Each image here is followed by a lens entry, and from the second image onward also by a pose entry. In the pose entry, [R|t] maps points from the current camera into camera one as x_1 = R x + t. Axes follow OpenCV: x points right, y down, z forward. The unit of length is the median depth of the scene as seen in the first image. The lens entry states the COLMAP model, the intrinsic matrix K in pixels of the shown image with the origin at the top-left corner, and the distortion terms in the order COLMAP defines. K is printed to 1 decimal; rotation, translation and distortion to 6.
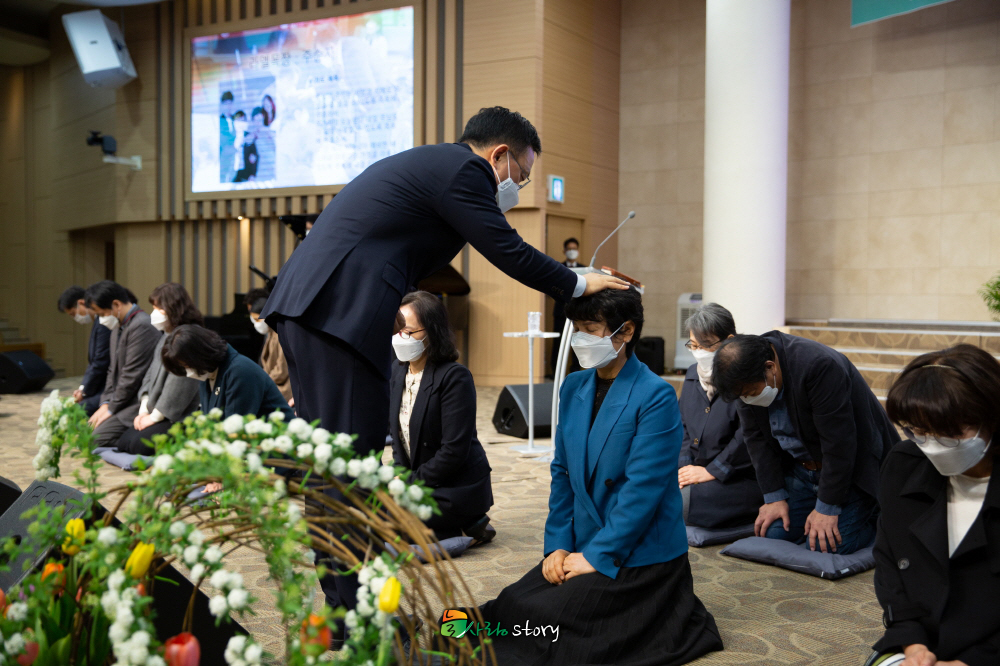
lens RADIAL K [[1075.6, 0, 501.9], [0, 1075.6, 331.2], [0, 0, 1]] dist [0.005751, 0.000000]
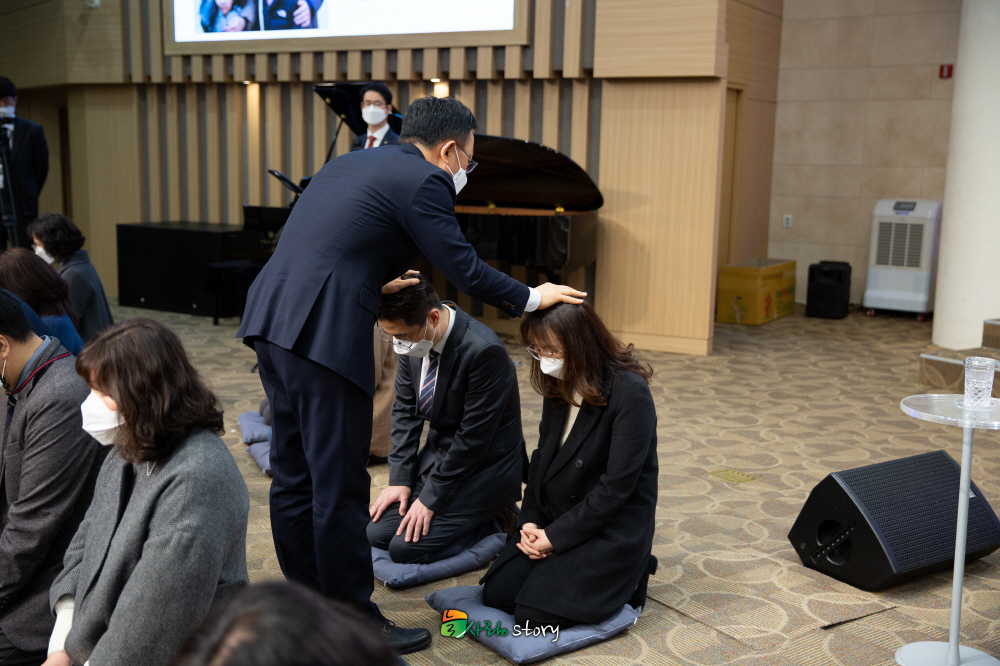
lens RADIAL K [[1148.1, 0, 502.5], [0, 1148.1, 333.2], [0, 0, 1]] dist [0.028536, 0.000000]
pose [[0.999879, 0.014402, -0.005814, -0.071931], [-0.013585, 0.992423, 0.122111, -0.037487], [0.007528, -0.122017, 0.992499, 0.248869]]
